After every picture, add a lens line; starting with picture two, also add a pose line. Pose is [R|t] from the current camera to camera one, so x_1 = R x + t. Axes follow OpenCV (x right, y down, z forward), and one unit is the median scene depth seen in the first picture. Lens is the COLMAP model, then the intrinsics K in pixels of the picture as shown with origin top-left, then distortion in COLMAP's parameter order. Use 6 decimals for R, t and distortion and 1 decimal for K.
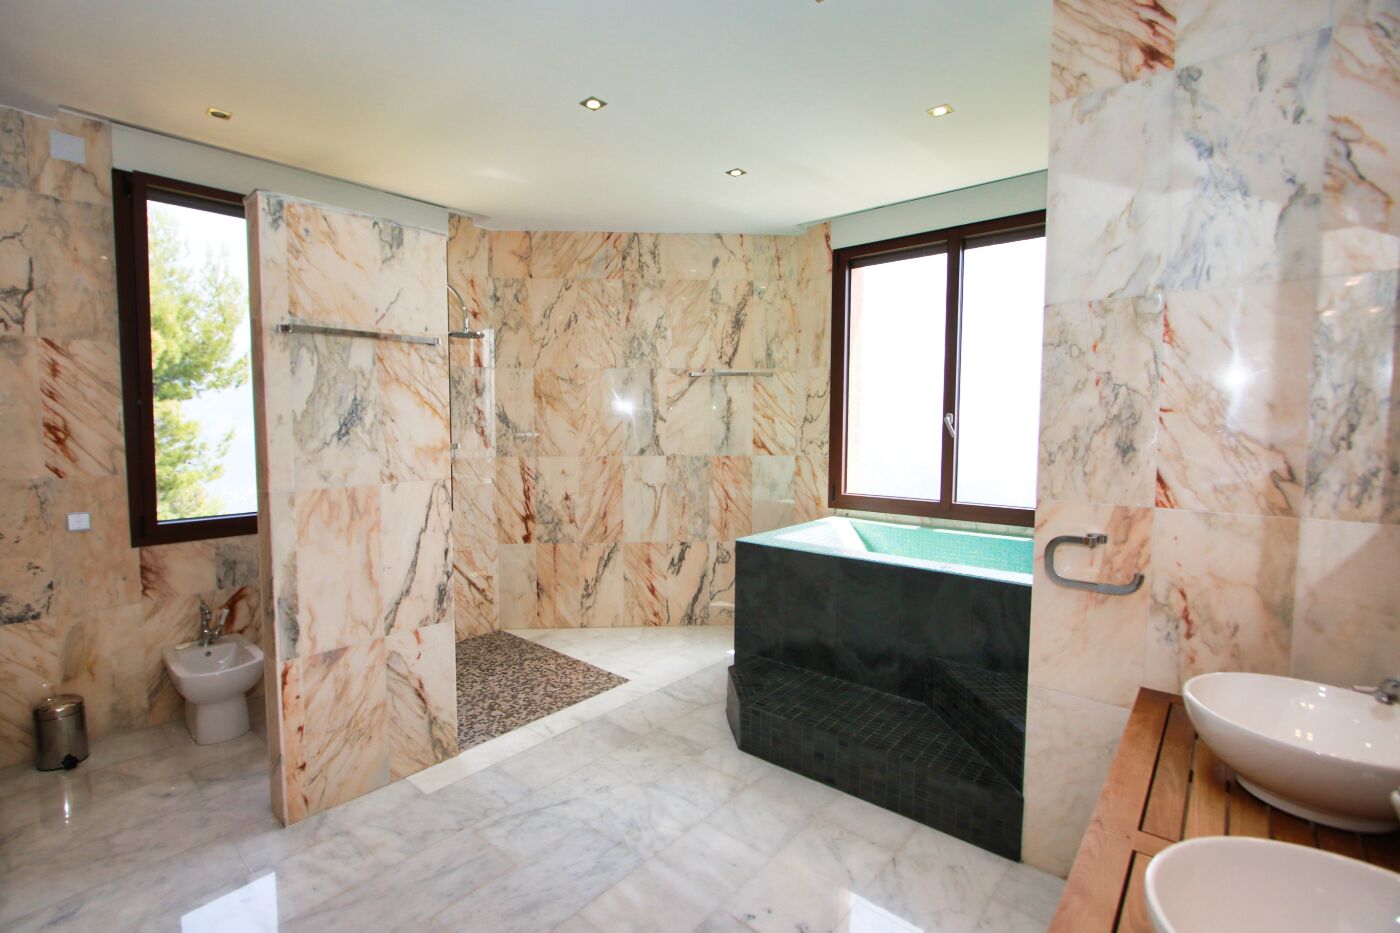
lens RADIAL K [[648.5, 0, 658.7], [0, 648.5, 469.1], [0, 0, 1]] dist [-0.012039, 0.000792]
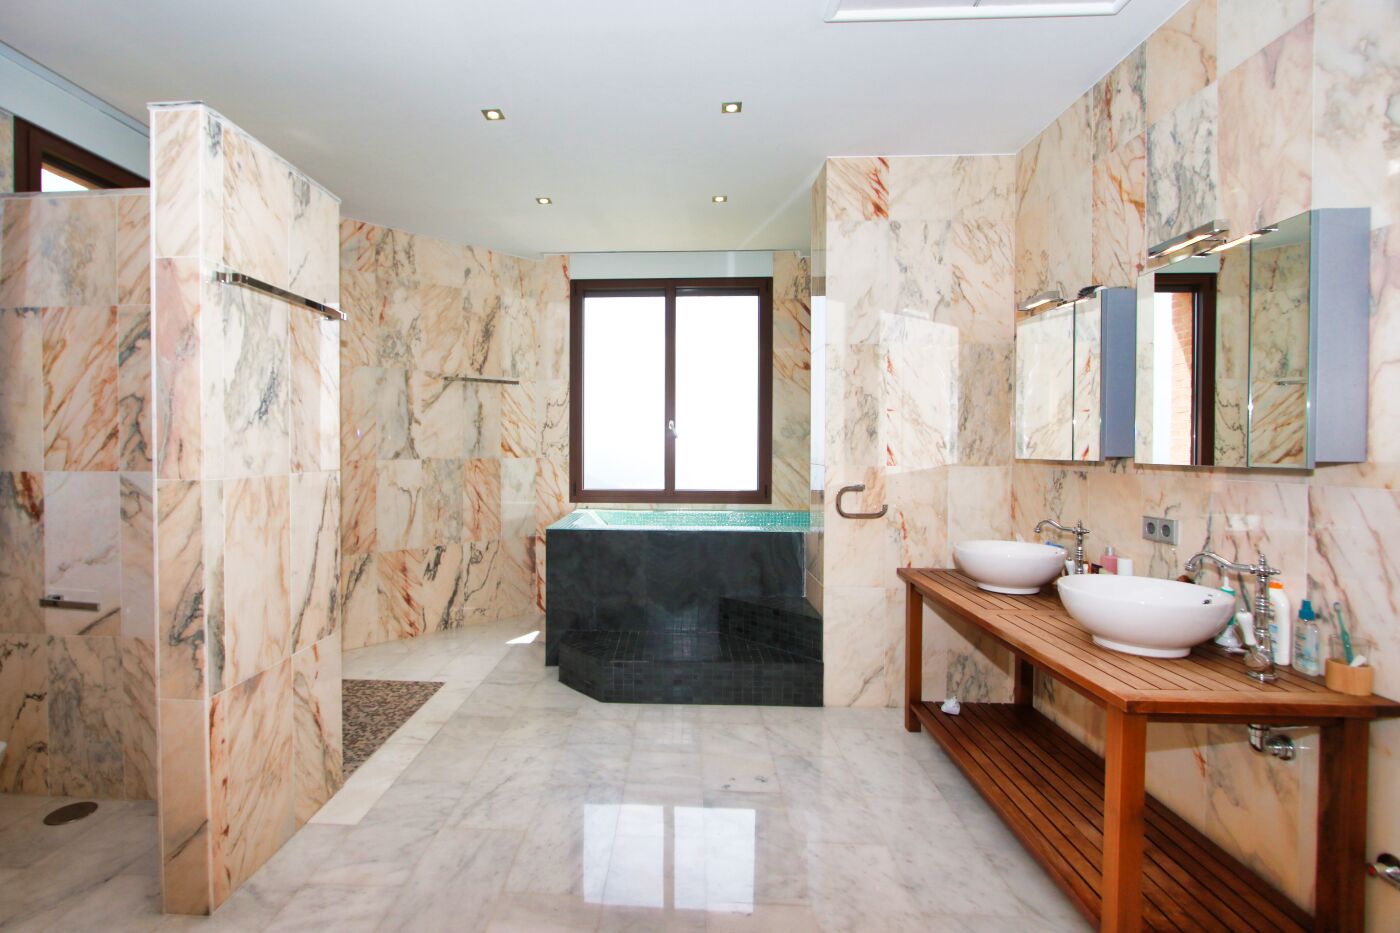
lens RADIAL K [[640.9, 0, 665.4], [0, 640.9, 464.0], [0, 0, 1]] dist [-0.014232, 0.000019]
pose [[0.771964, -0.016863, 0.635442, -0.546592], [0.045152, 0.998578, -0.028354, 0.052995], [-0.634060, 0.050580, 0.771628, 0.034289]]
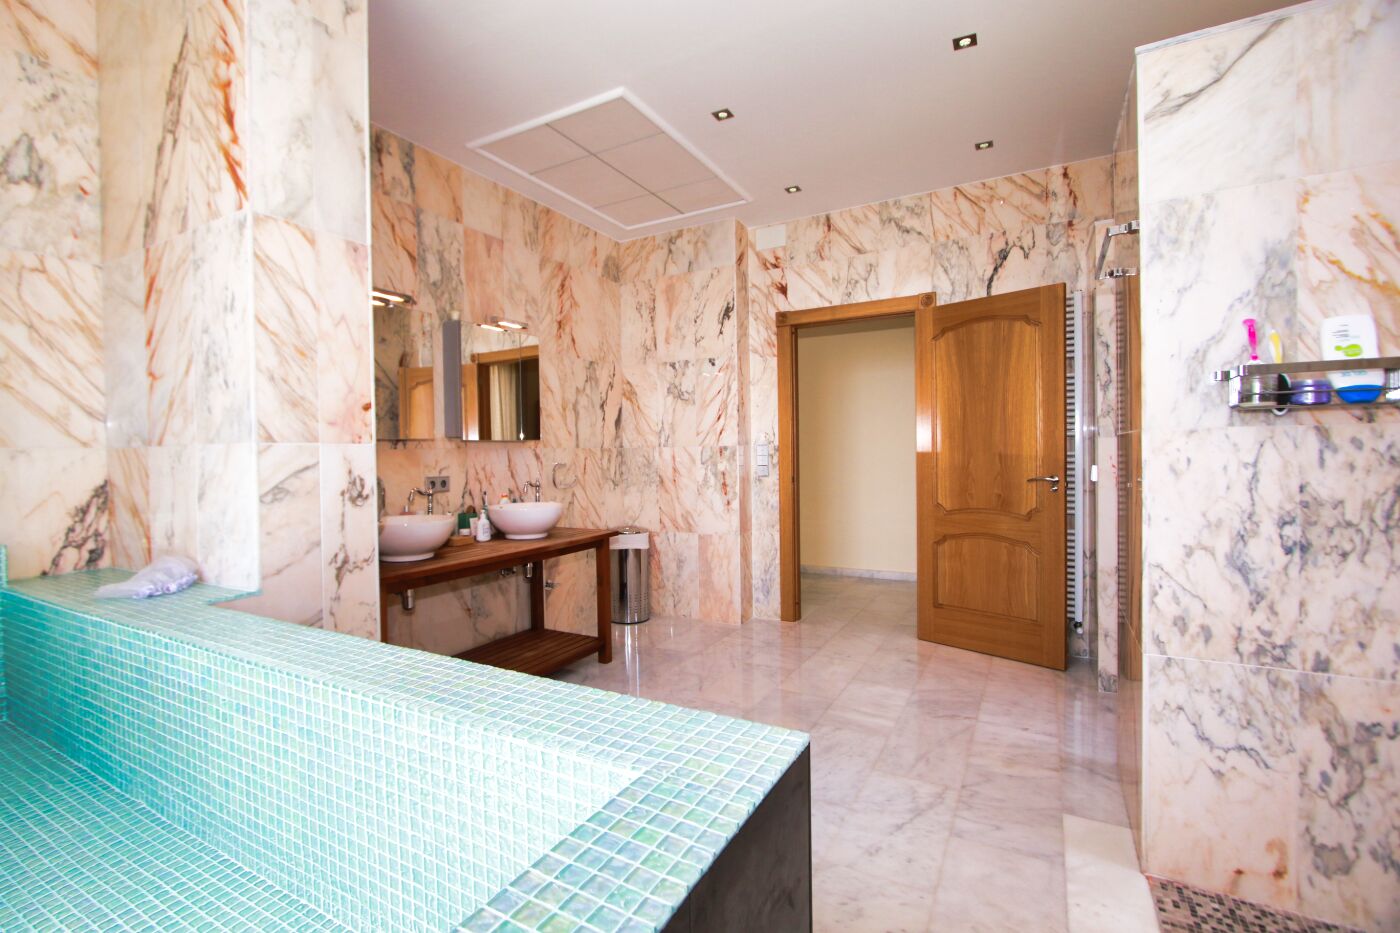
lens RADIAL K [[640.9, 0, 665.4], [0, 640.9, 464.0], [0, 0, 1]] dist [-0.014232, 0.000019]
pose [[-0.979380, 0.020257, -0.201010, 0.266328], [0.002748, 0.996204, 0.087001, -0.003450], [0.202009, 0.084655, -0.975718, 1.552931]]
